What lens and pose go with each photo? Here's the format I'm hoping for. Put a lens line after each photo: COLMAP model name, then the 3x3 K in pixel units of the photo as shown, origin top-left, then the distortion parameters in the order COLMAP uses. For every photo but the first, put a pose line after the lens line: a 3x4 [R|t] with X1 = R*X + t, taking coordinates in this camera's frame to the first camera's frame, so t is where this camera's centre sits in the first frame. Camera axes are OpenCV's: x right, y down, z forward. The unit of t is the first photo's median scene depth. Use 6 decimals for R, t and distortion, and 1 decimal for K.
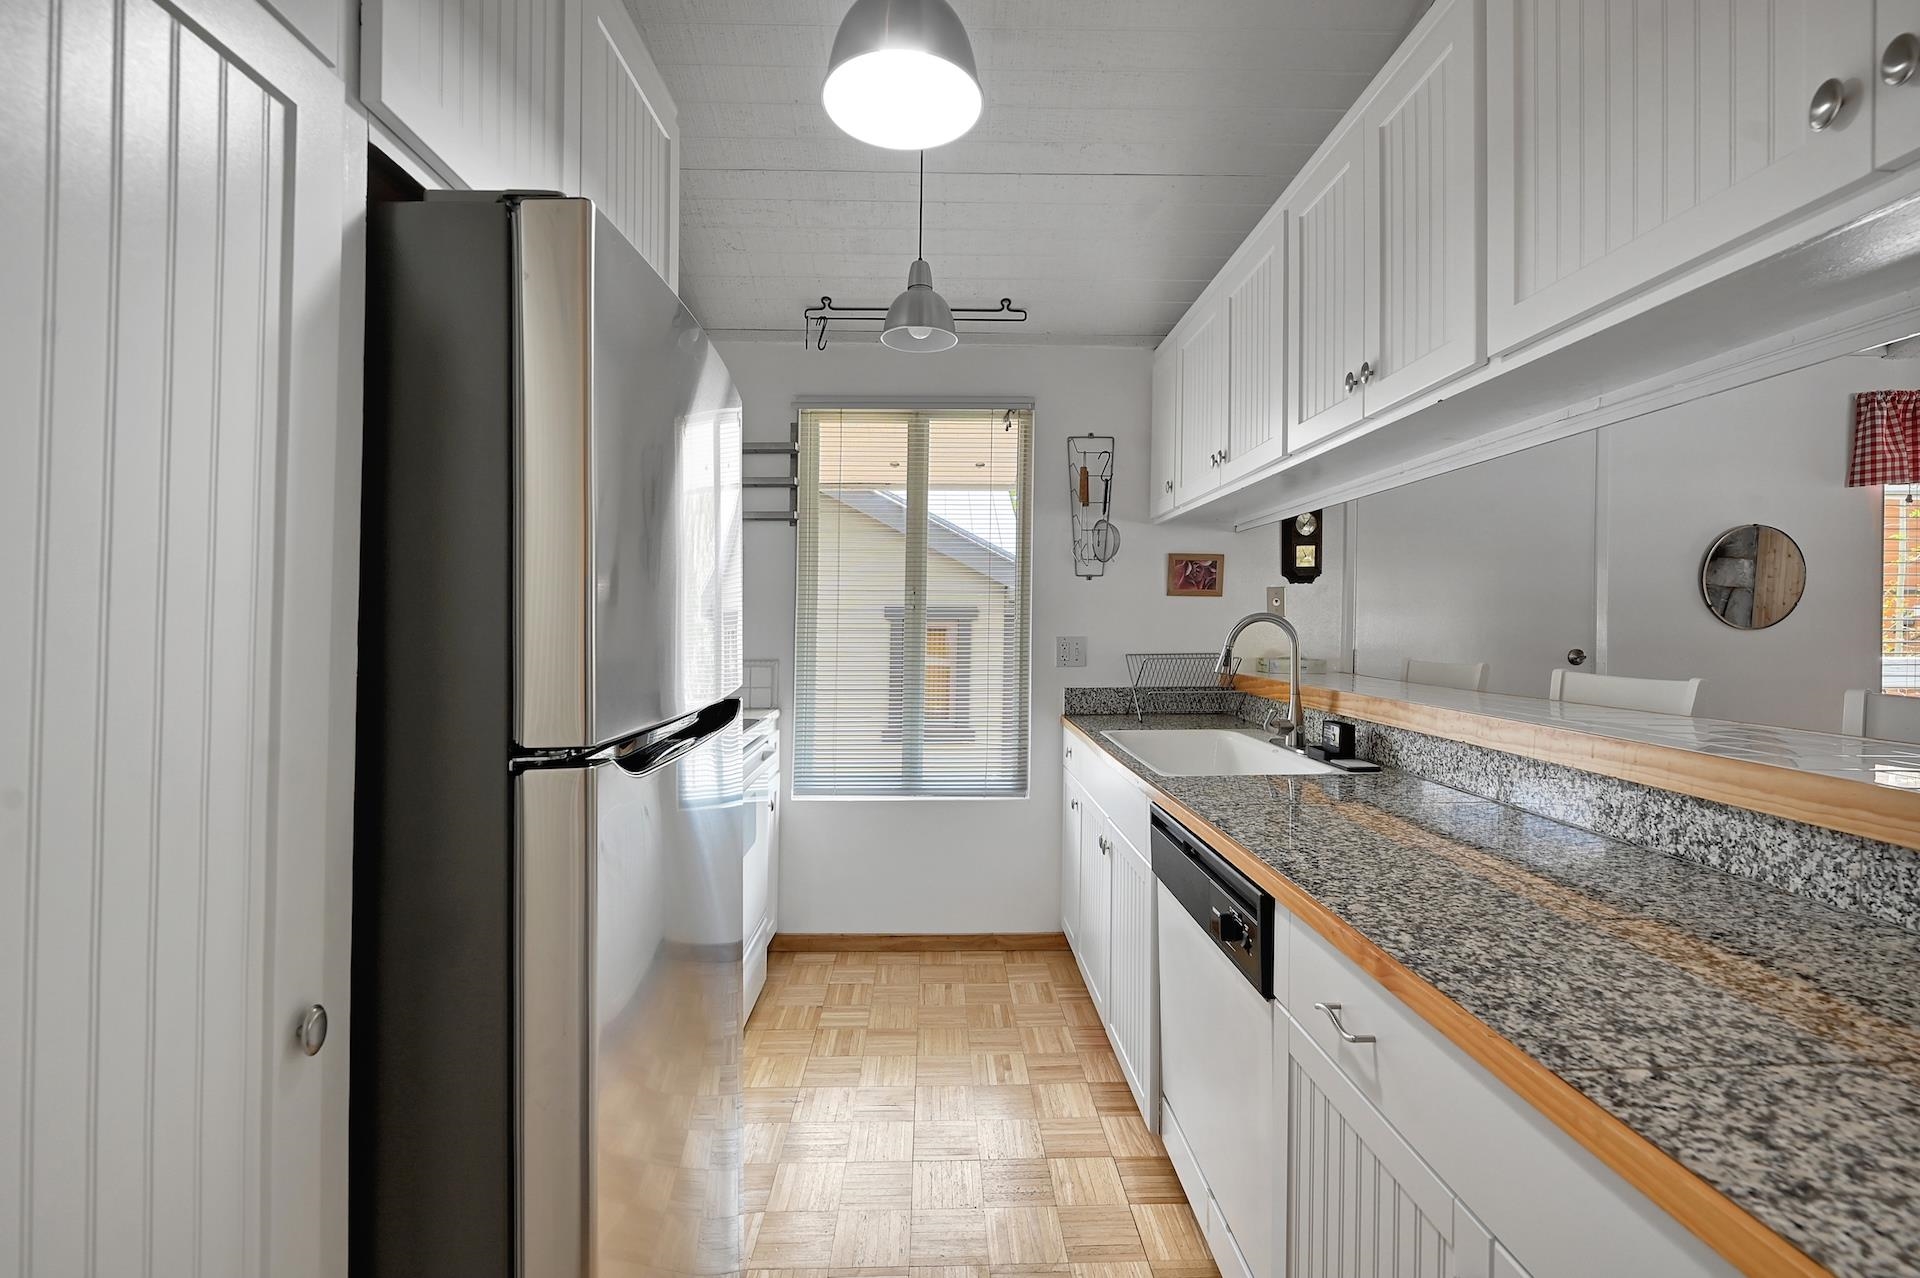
lens RADIAL K [[753.4, 0, 957.6], [0, 753.4, 631.5], [0, 0, 1]] dist [0.000053, 0.000147]
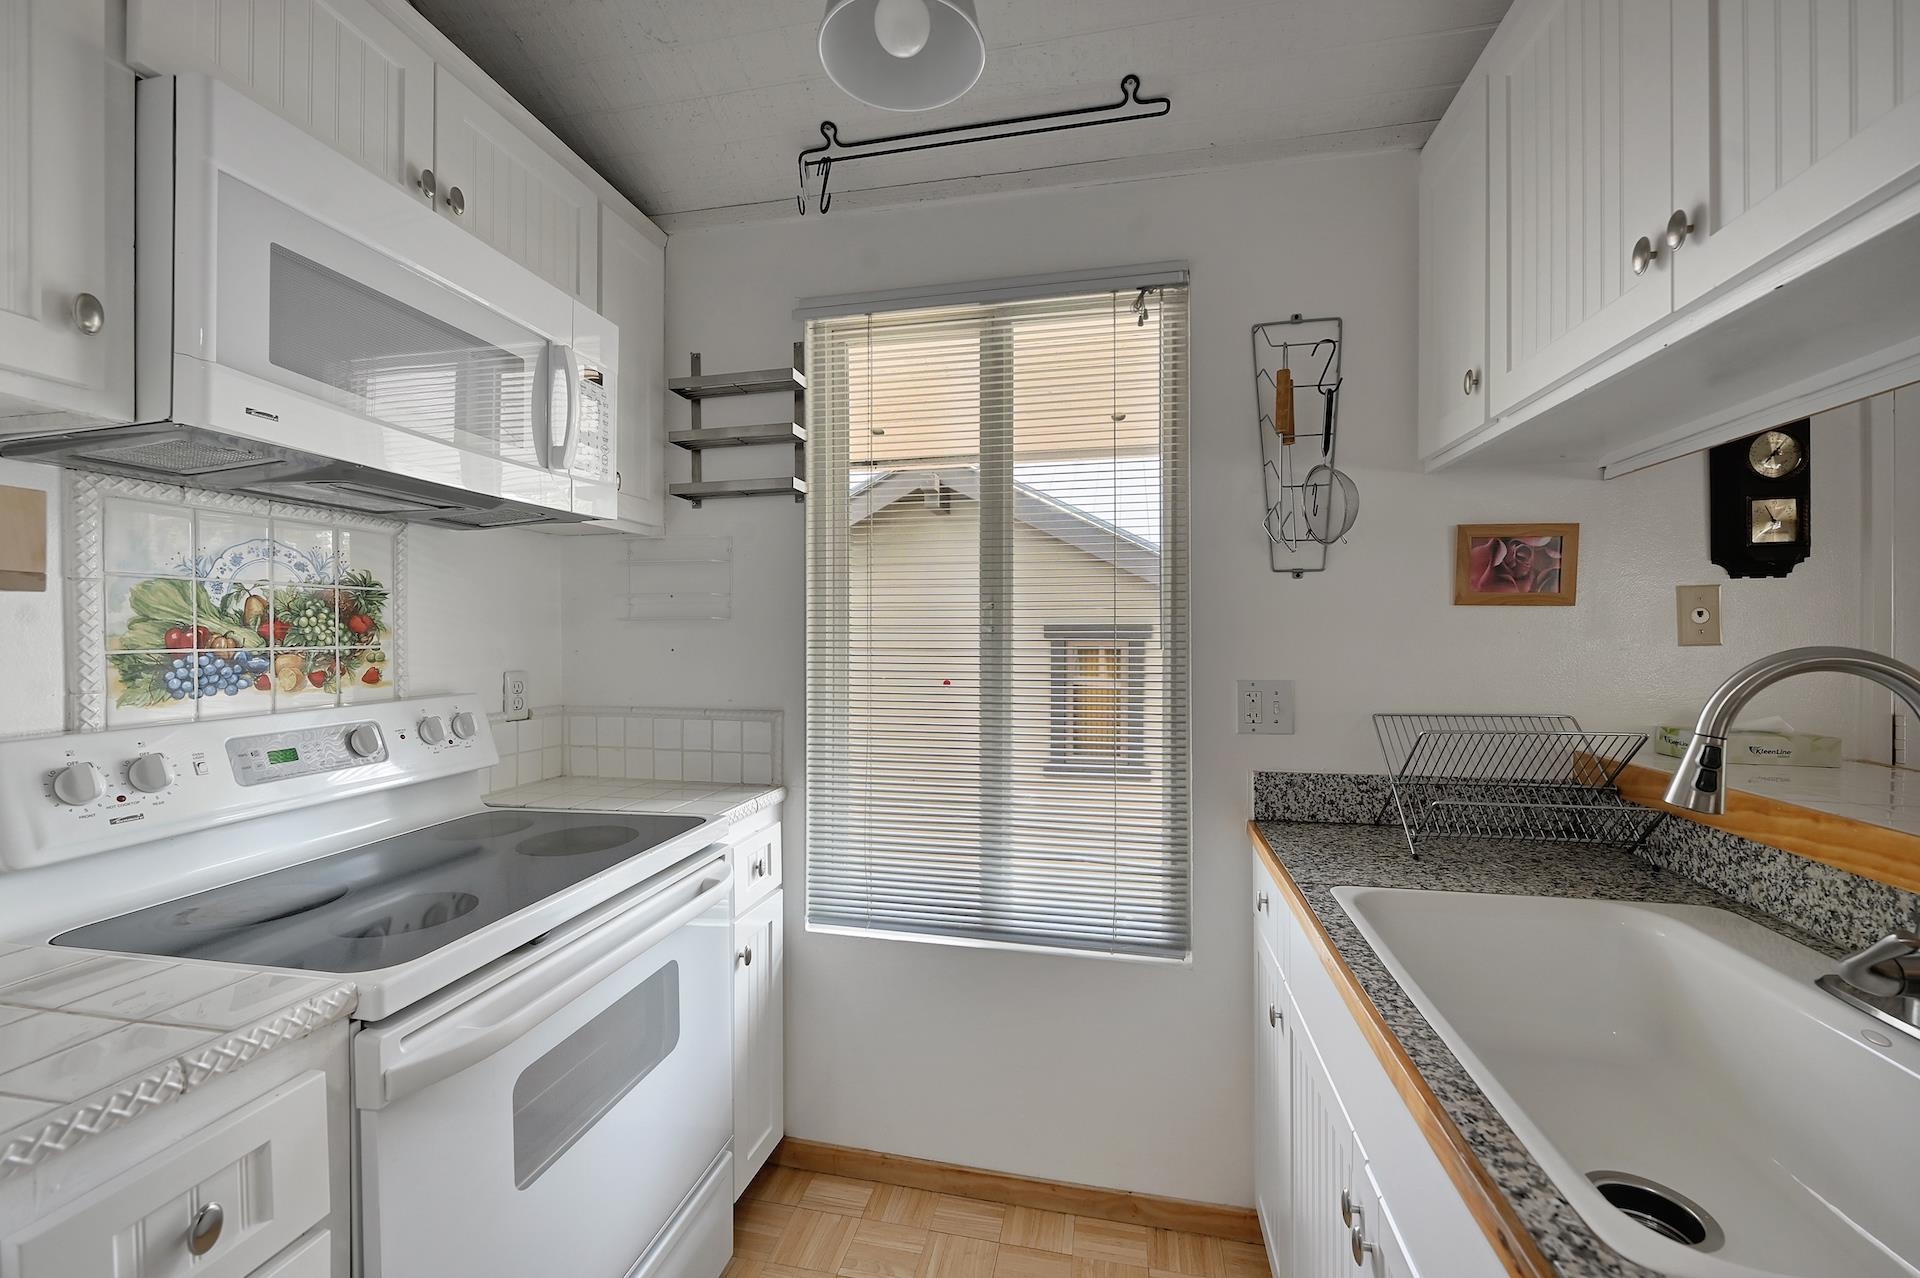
lens RADIAL K [[771.7, 0, 962.2], [0, 771.7, 614.5], [0, 0, 1]] dist [0.003465, 0.000199]
pose [[0.973982, -0.009564, -0.226425, 0.062933], [-0.000801, 0.998958, -0.045643, -0.015737], [0.226625, 0.044636, 0.972959, 0.393966]]
